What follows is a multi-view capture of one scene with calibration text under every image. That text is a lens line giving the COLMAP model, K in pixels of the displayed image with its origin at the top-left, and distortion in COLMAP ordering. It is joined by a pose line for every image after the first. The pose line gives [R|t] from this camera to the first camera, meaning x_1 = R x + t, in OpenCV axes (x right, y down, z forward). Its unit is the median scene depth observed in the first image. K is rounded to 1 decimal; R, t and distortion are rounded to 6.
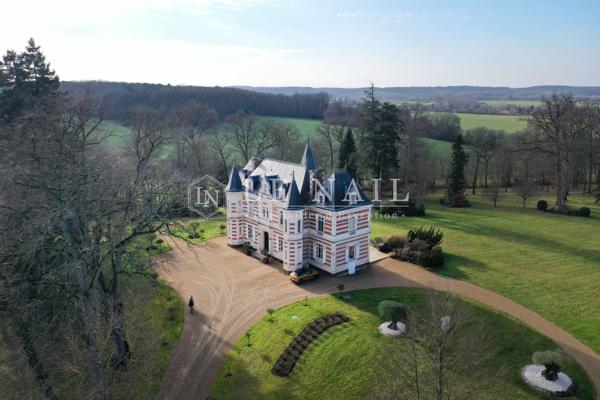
lens RADIAL K [[471.7, 0, 300.0], [0, 471.7, 200.2], [0, 0, 1]] dist [-0.011648, 0.010659]
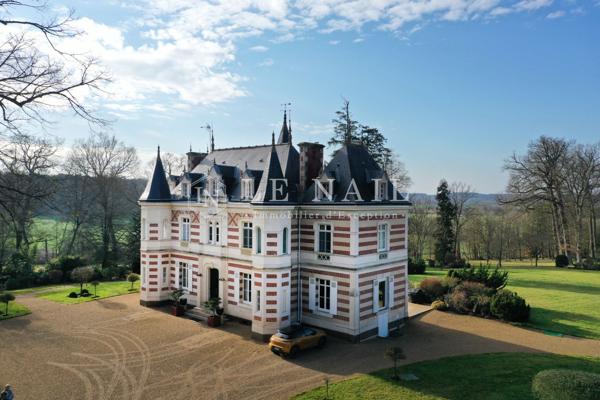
lens RADIAL K [[471.7, 0, 299.9], [0, 471.7, 199.1], [0, 0, 1]] dist [-0.011648, 0.010659]
pose [[0.988436, 0.006130, 0.151517, -0.061553], [0.027920, 0.974742, -0.221580, 0.121530], [-0.149048, 0.223248, 0.963299, 0.485984]]
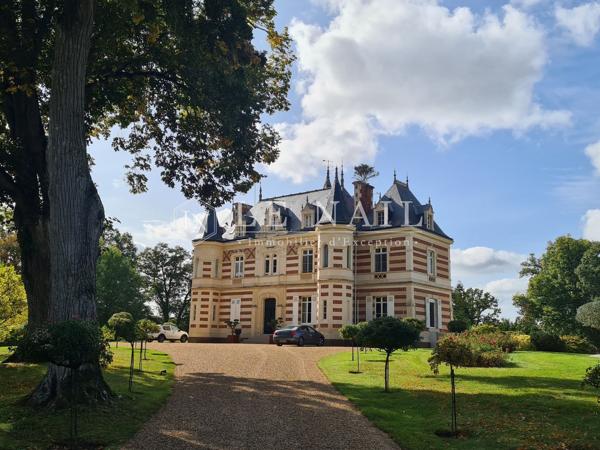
lens RADIAL K [[570.7, 0, 301.6], [0, 570.7, 224.2], [0, 0, 1]] dist [0.025220, 0.000000]
pose [[0.978509, 0.063634, 0.196139, -0.191538], [0.025082, 0.907399, -0.419521, 0.301649], [-0.204672, 0.415424, 0.886302, 0.369160]]
